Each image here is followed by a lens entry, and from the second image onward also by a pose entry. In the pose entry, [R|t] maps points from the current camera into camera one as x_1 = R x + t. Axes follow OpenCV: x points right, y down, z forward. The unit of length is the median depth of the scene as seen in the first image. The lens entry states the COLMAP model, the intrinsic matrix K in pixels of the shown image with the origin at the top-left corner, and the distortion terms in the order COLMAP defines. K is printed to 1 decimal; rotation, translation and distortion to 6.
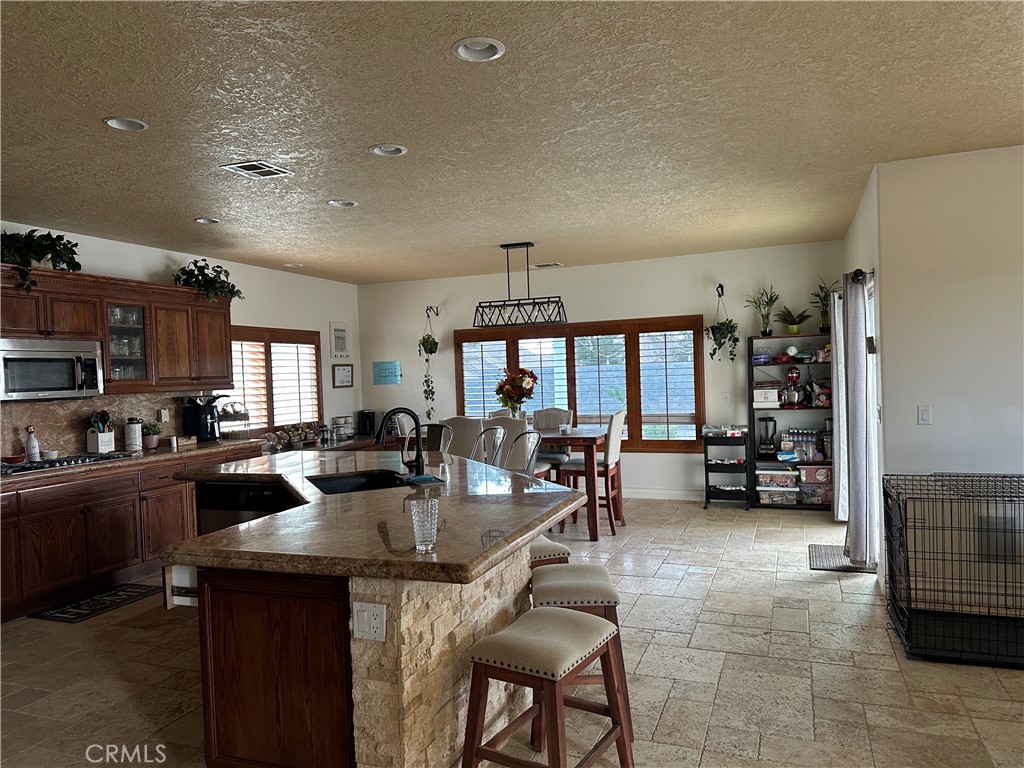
lens RADIAL K [[705.0, 0, 512.0], [0, 705.0, 384.0], [0, 0, 1]] dist [0.061891, -0.070984]
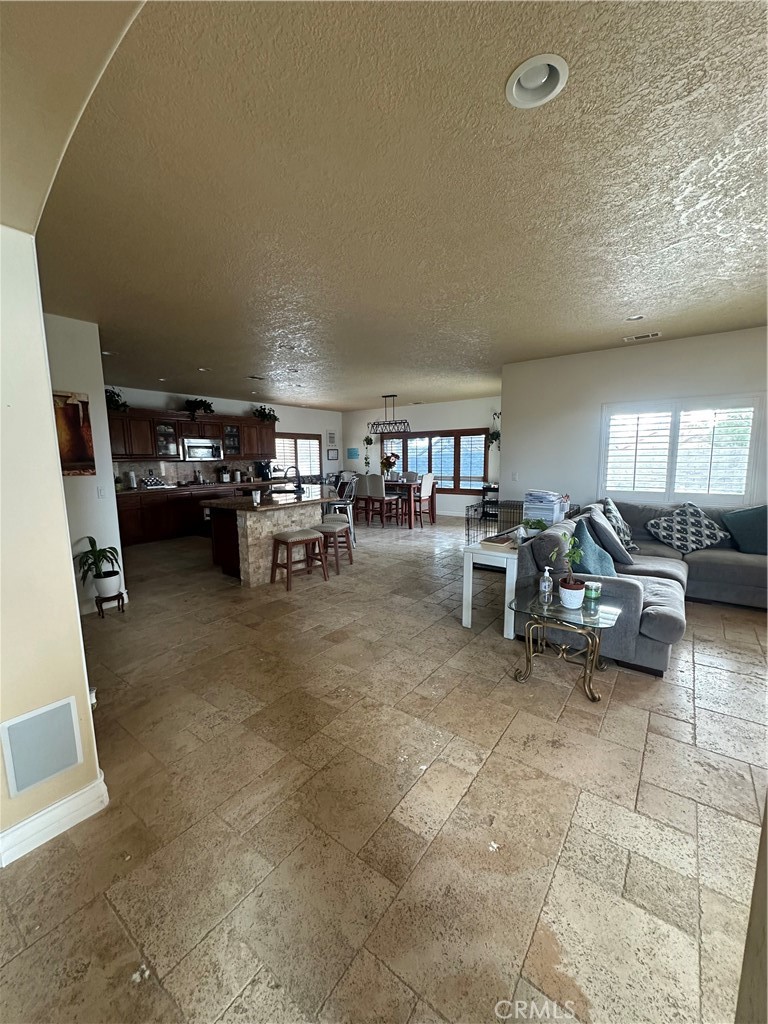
lens RADIAL K [[412.1, 0, 384.0], [0, 412.1, 512.0], [0, 0, 1]] dist [0.000481, -0.000021]
pose [[0.960140, 0.058384, -0.273355, 0.366906], [-0.024069, 0.991579, 0.127245, -0.001428], [0.278482, -0.115594, 0.953460, -0.274100]]
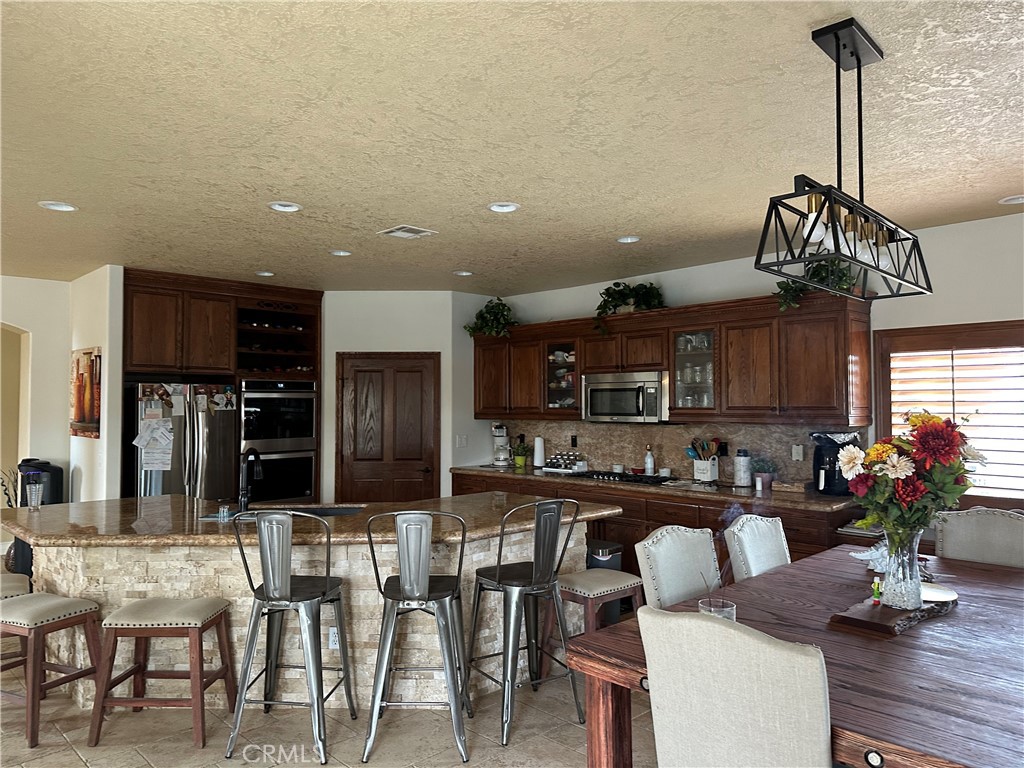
lens RADIAL K [[726.2, 0, 512.0], [0, 726.2, 384.0], [0, 0, 1]] dist [0.070830, -0.083705]
pose [[-0.433749, 0.009472, -0.900984, 0.400214], [0.004188, 0.999955, 0.008496, -0.041562], [0.901024, -0.000088, -0.433769, 1.039111]]
